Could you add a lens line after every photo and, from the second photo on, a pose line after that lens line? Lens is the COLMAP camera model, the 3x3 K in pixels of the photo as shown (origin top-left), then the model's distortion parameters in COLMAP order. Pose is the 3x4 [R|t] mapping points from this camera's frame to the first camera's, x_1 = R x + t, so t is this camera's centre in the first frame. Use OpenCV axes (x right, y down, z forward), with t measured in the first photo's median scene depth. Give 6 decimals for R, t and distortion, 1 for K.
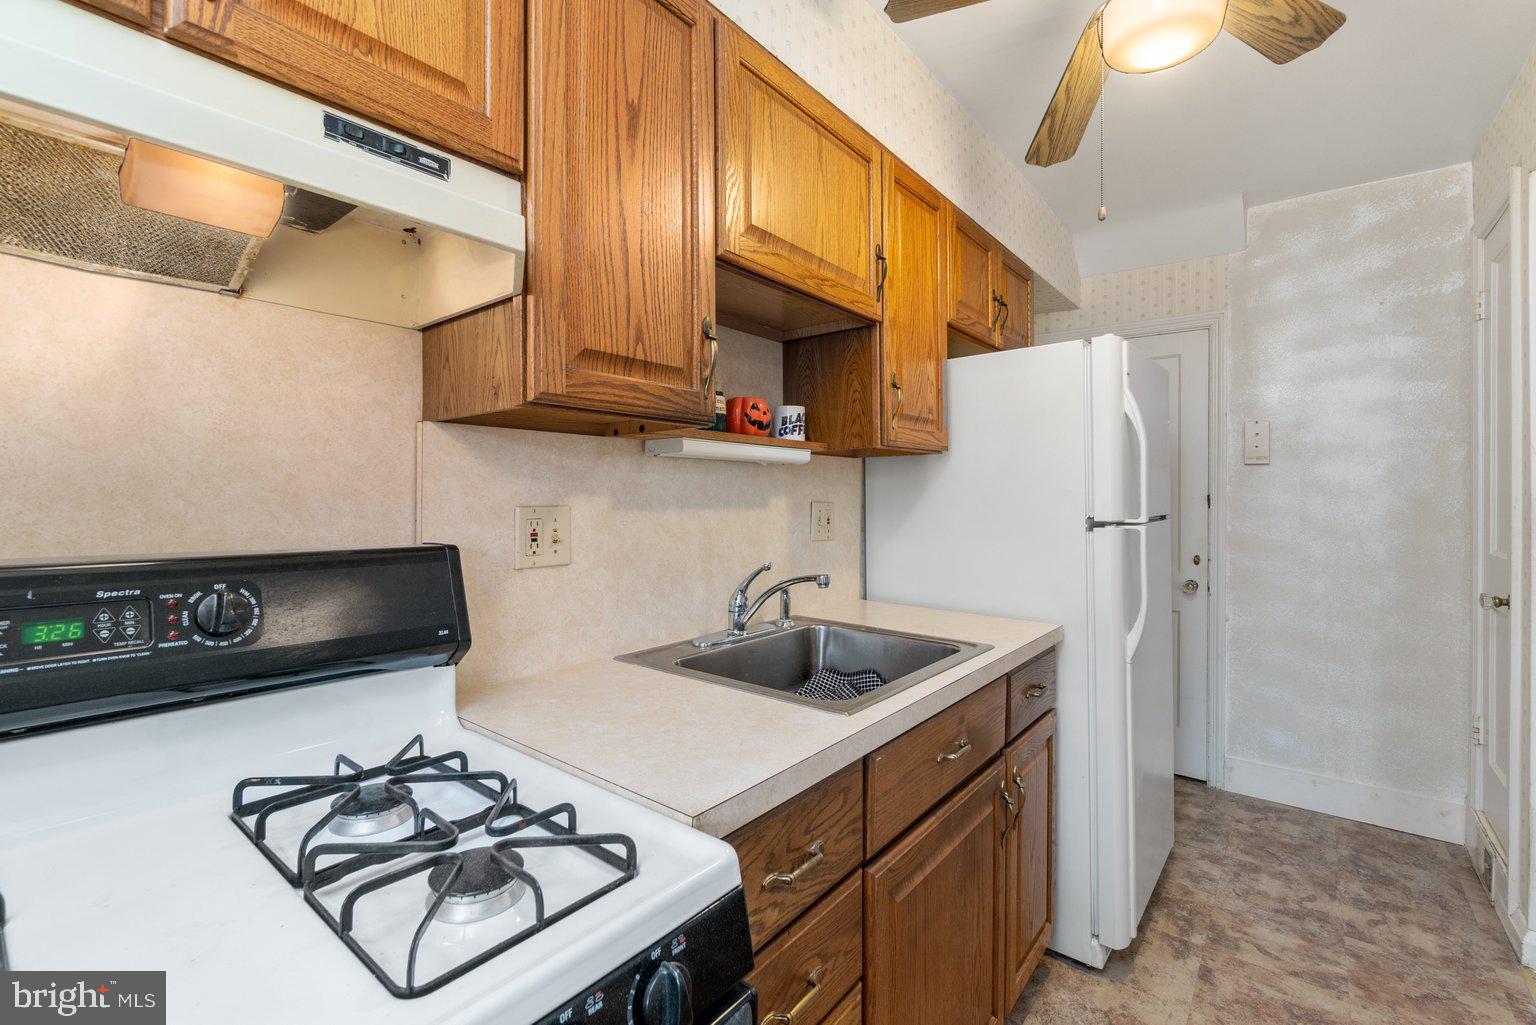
lens RADIAL K [[673.3, 0, 766.4], [0, 673.3, 486.0], [0, 0, 1]] dist [-0.008350, 0.001690]
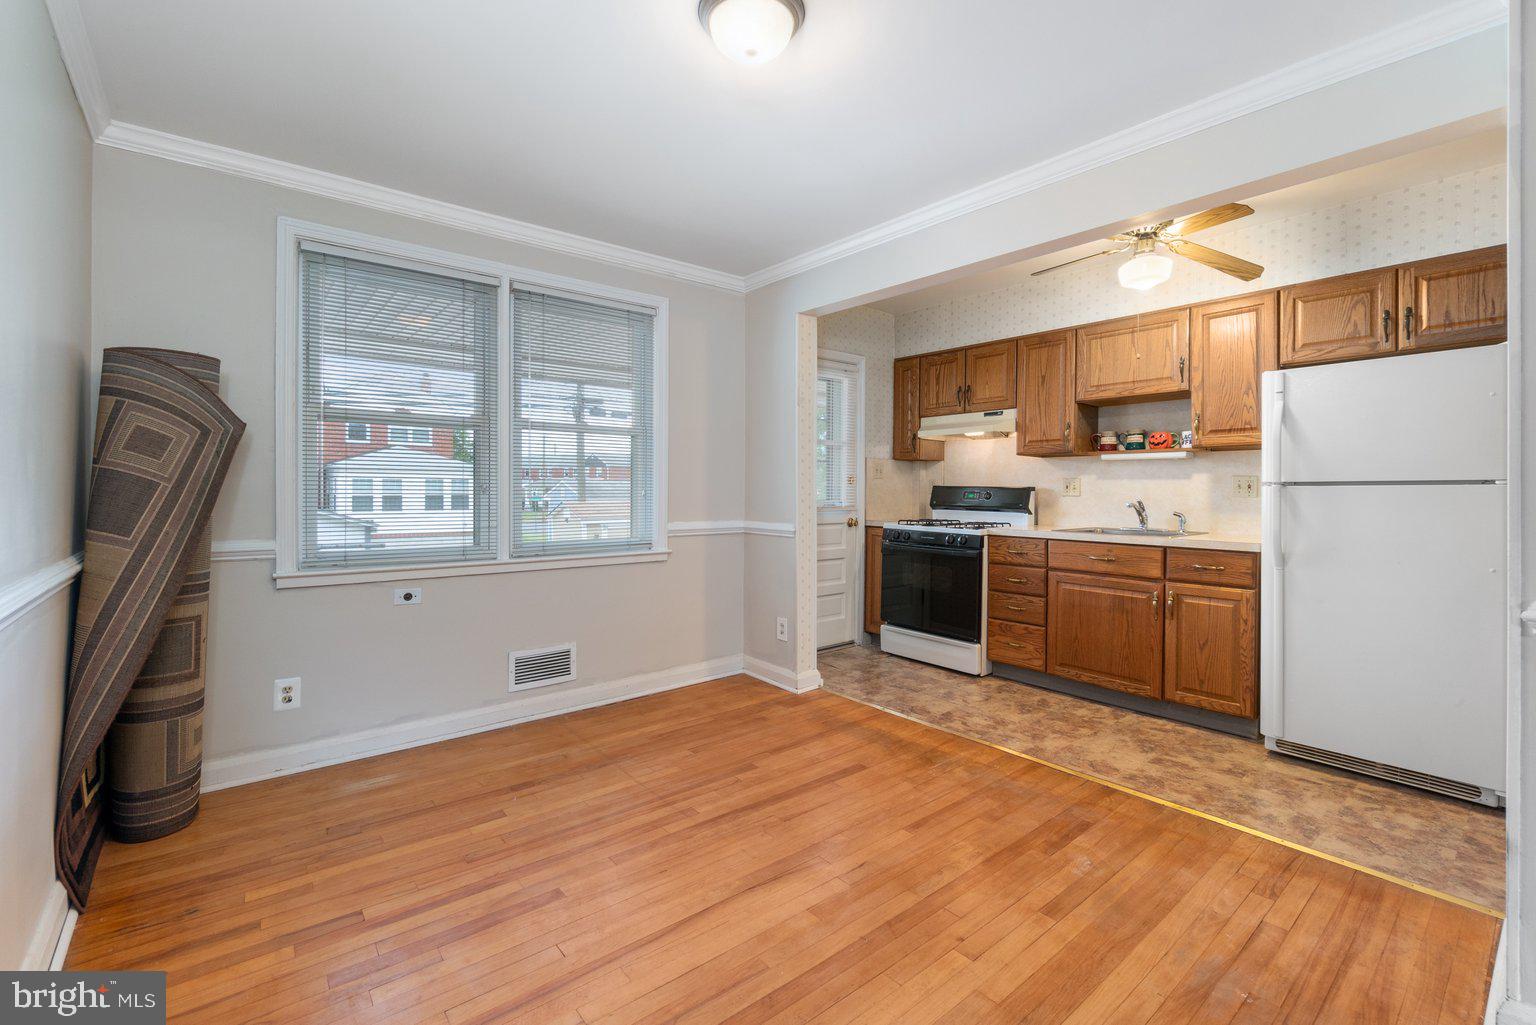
lens RADIAL K [[673.3, 0, 769.9], [0, 673.3, 492.9], [0, 0, 1]] dist [-0.008350, 0.001690]
pose [[-0.185497, -0.003161, -0.982640, 2.343484], [0.004929, 0.999979, -0.004148, 0.077741], [0.982632, -0.005613, -0.185478, 0.086452]]
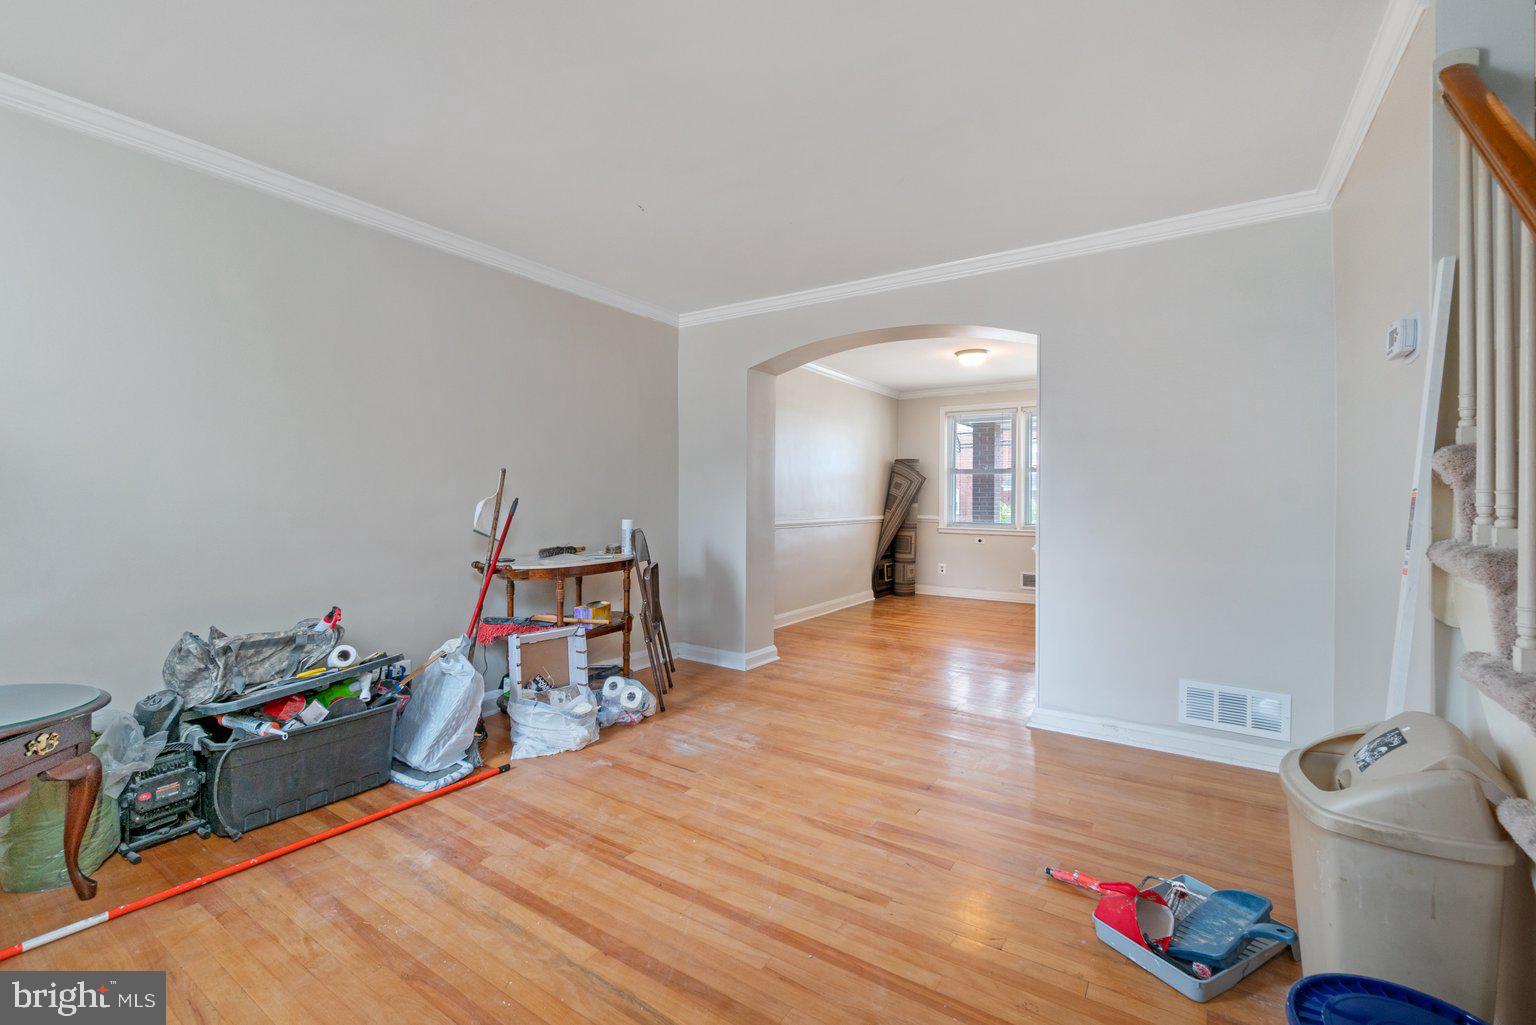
lens RADIAL K [[673.3, 0, 759.0], [0, 673.3, 497.3], [0, 0, 1]] dist [-0.008350, 0.001690]
pose [[-0.994653, -0.016899, -0.101886, 2.722110], [-0.016085, 0.999832, -0.008806, 0.106248], [0.102018, -0.007120, -0.994757, 3.016637]]
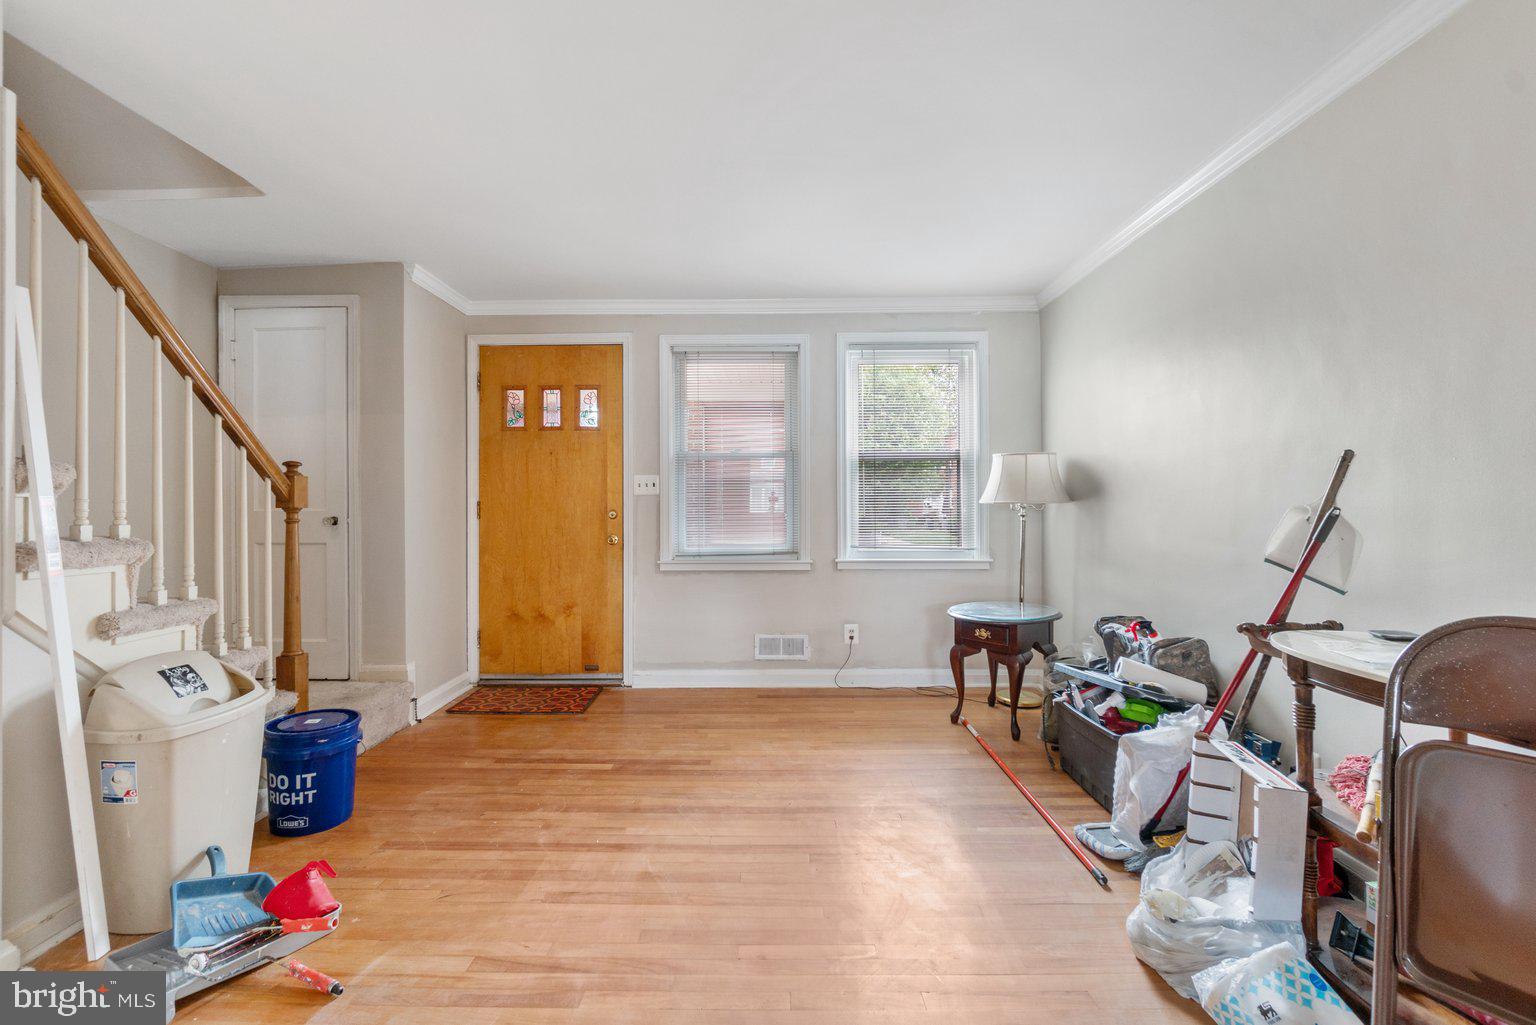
lens RADIAL K [[673.3, 0, 765.6], [0, 673.3, 503.9], [0, 0, 1]] dist [-0.008350, 0.001690]
pose [[0.778511, -0.011824, 0.627520, 1.992556], [0.007558, 0.999927, 0.009464, 0.085157], [-0.627586, -0.002625, 0.778543, 0.876972]]
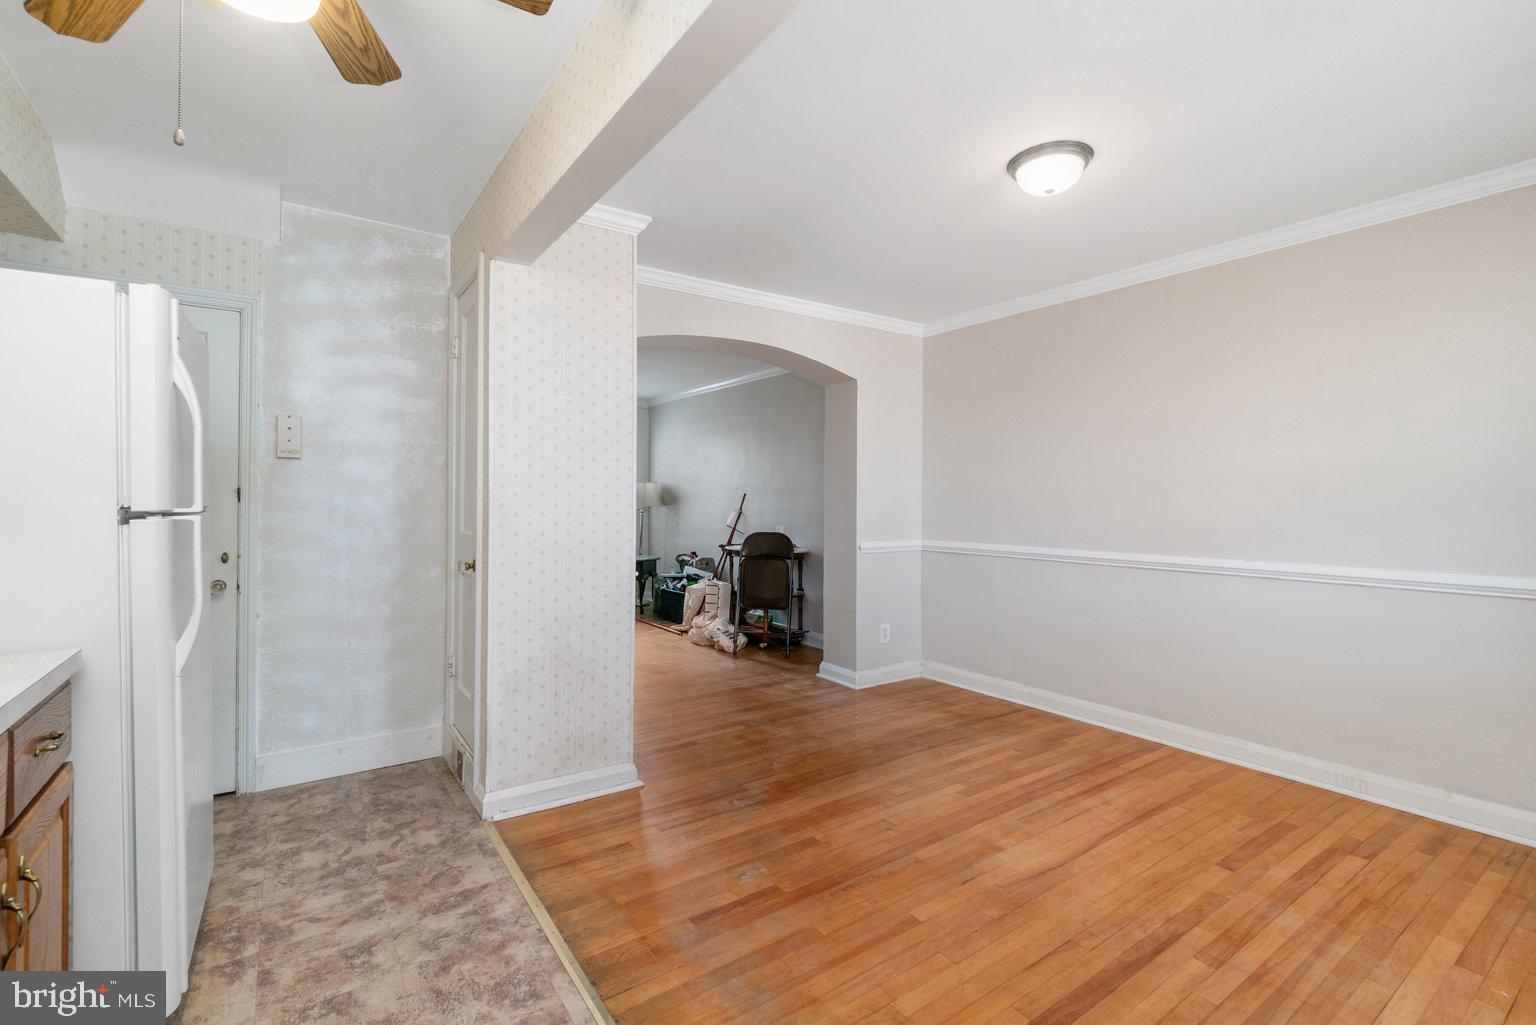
lens RADIAL K [[673.3, 0, 762.3], [0, 673.3, 497.0], [0, 0, 1]] dist [-0.008350, 0.001690]
pose [[0.276079, -0.001209, 0.961134, -0.072318], [-0.010976, 0.999930, 0.004411, 0.022314], [-0.961072, -0.011767, 0.276046, 0.049357]]
